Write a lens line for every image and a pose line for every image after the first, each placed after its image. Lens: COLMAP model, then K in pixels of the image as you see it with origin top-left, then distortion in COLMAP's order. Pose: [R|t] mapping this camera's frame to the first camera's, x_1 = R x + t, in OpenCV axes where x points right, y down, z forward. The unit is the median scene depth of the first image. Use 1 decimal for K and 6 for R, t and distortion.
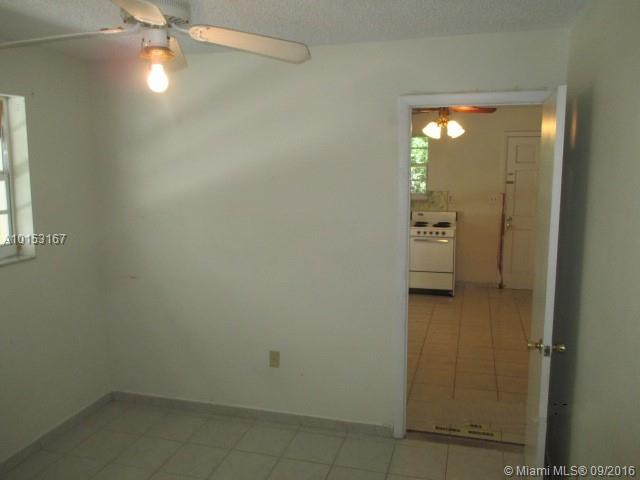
lens RADIAL K [[537.7, 0, 321.6], [0, 537.7, 238.8], [0, 0, 1]] dist [-0.034015, 0.000485]
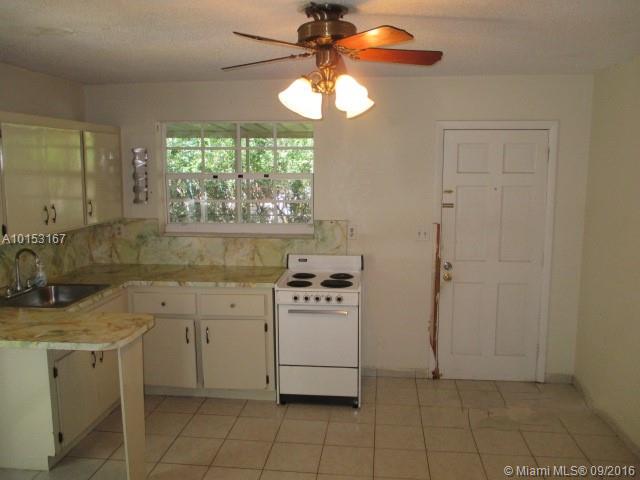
lens RADIAL K [[537.7, 0, 319.7], [0, 537.7, 240.0], [0, 0, 1]] dist [-0.034015, 0.000485]
pose [[0.986936, -0.016772, 0.160239, 0.111352], [0.019253, 0.999717, -0.013941, -0.060417], [-0.159960, 0.016844, 0.986980, 0.424744]]
